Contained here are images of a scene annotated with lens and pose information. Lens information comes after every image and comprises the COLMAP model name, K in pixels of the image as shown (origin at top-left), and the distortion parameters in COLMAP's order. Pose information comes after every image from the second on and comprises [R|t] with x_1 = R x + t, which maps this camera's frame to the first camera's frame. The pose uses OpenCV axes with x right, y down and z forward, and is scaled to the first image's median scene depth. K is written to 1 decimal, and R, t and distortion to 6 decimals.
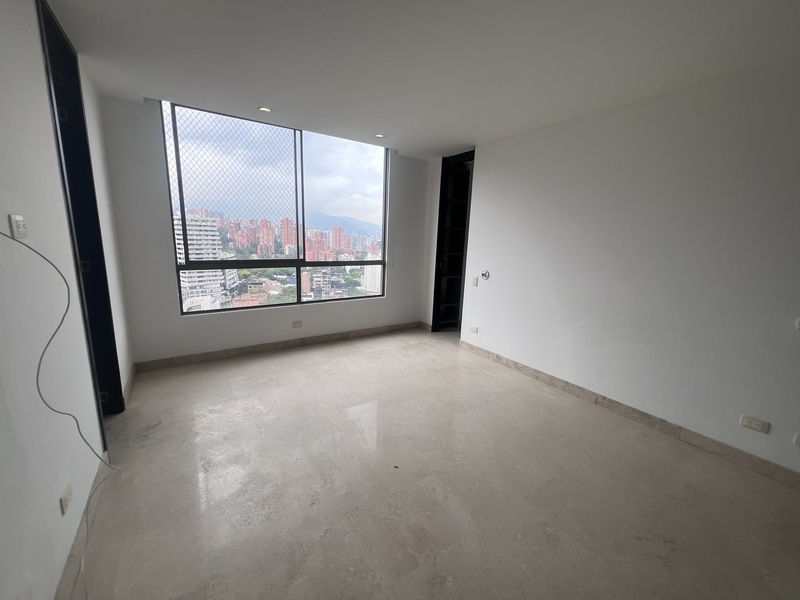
lens RADIAL K [[320.4, 0, 419.9], [0, 320.4, 296.3], [0, 0, 1]] dist [-0.001107, 0.000256]
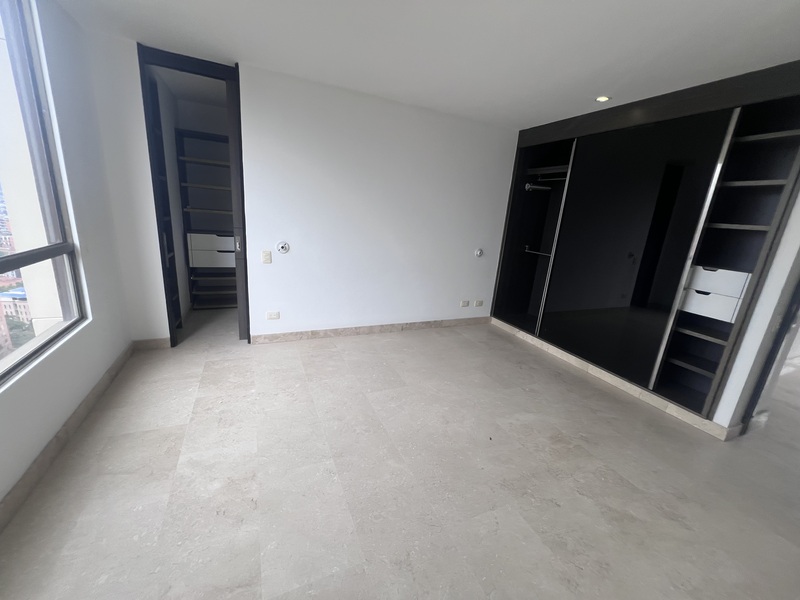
lens RADIAL K [[320.4, 0, 365.1], [0, 320.4, 299.5], [0, 0, 1]] dist [-0.001107, 0.000256]
pose [[0.226710, -0.281480, 0.932401, -0.591962], [0.107280, 0.958719, 0.263340, -0.141330], [-0.968036, 0.040327, 0.247549, 0.634120]]
